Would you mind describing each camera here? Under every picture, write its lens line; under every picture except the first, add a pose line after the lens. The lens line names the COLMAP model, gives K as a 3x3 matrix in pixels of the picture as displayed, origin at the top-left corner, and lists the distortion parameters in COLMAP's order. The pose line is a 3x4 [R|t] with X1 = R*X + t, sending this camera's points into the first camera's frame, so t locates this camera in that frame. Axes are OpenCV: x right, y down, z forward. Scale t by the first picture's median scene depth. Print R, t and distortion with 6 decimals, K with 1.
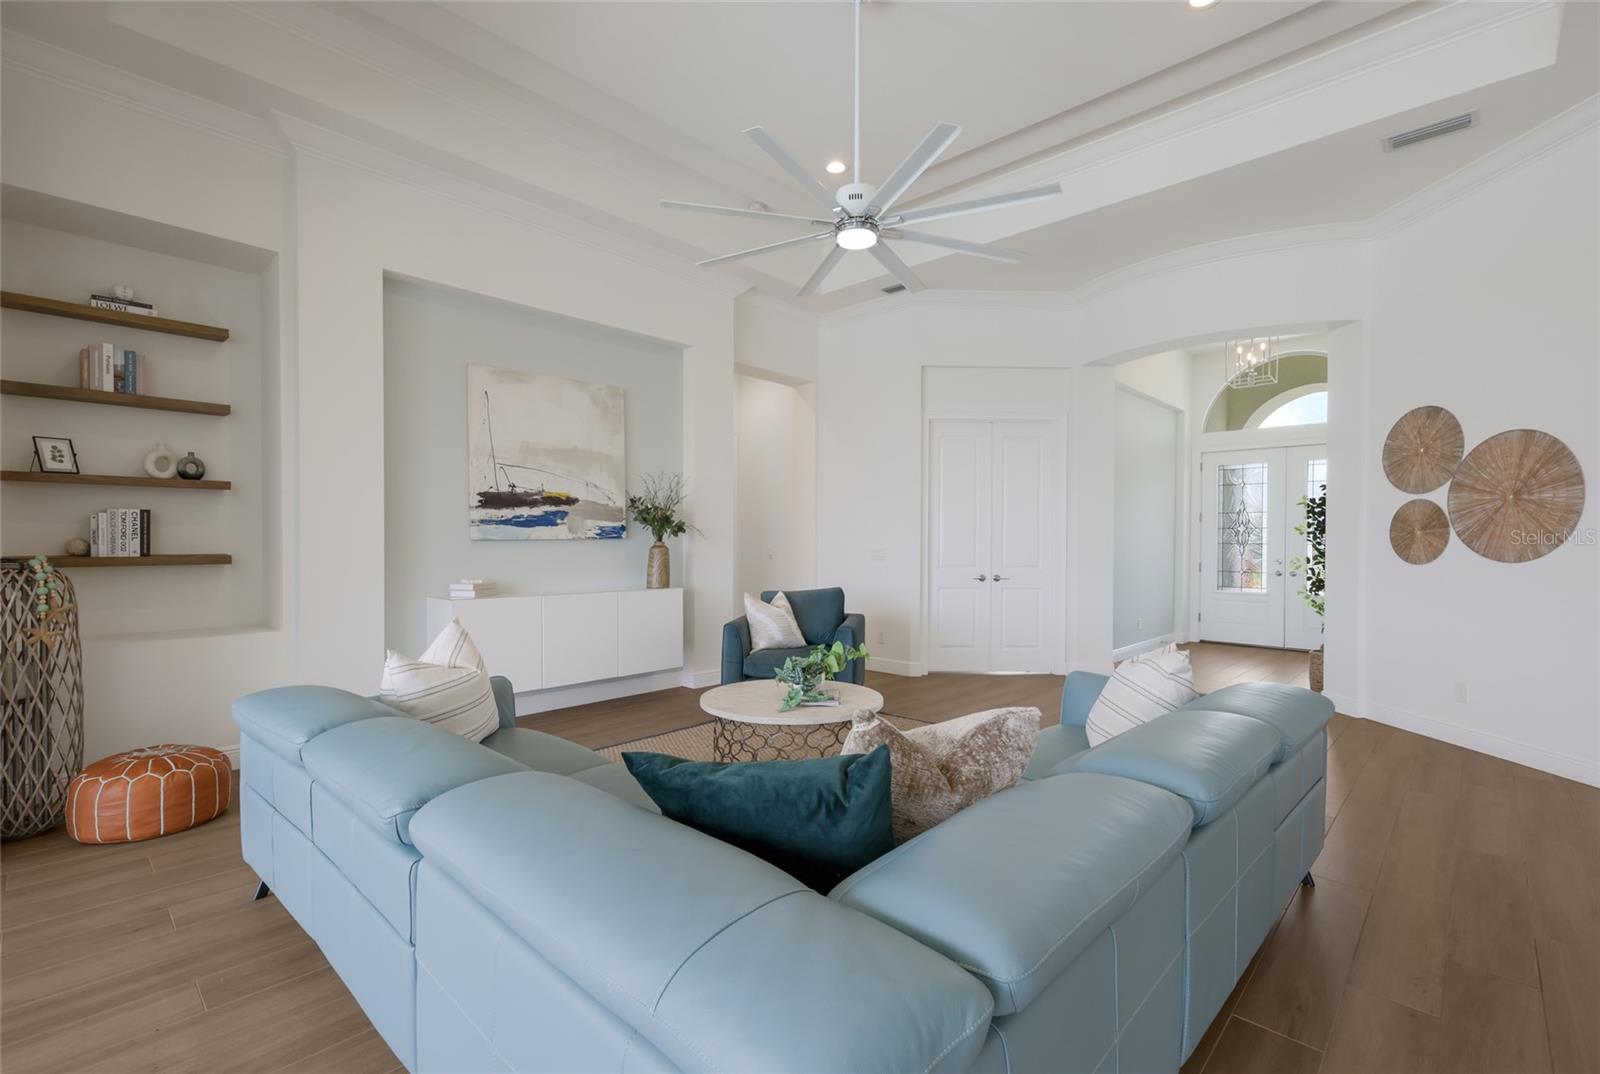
lens RADIAL K [[713.0, 0, 791.9], [0, 713.0, 554.1], [0, 0, 1]] dist [-0.000562, 0.008377]
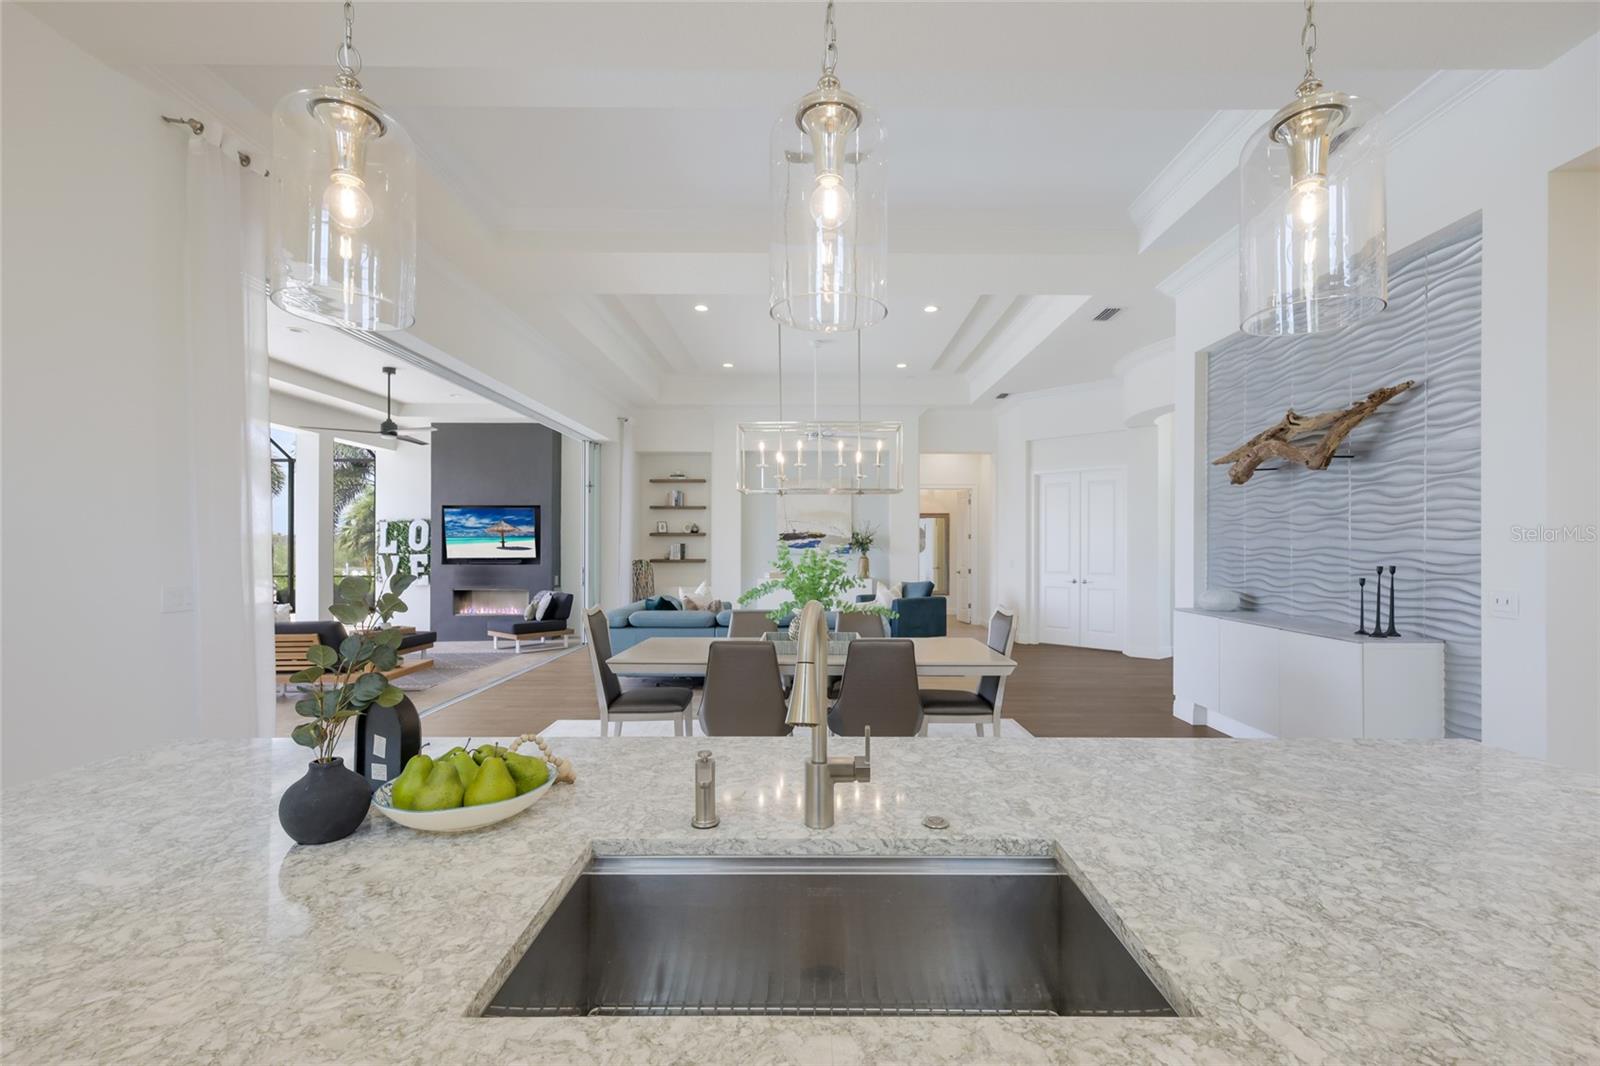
lens RADIAL K [[704.2, 0, 802.9], [0, 704.2, 541.1], [0, 0, 1]] dist [-0.000086, -0.000016]
pose [[0.684627, -0.007298, -0.728857, 1.451095], [-0.012902, 0.999672, -0.022129, -0.014294], [0.728779, 0.024554, 0.684308, -0.585461]]
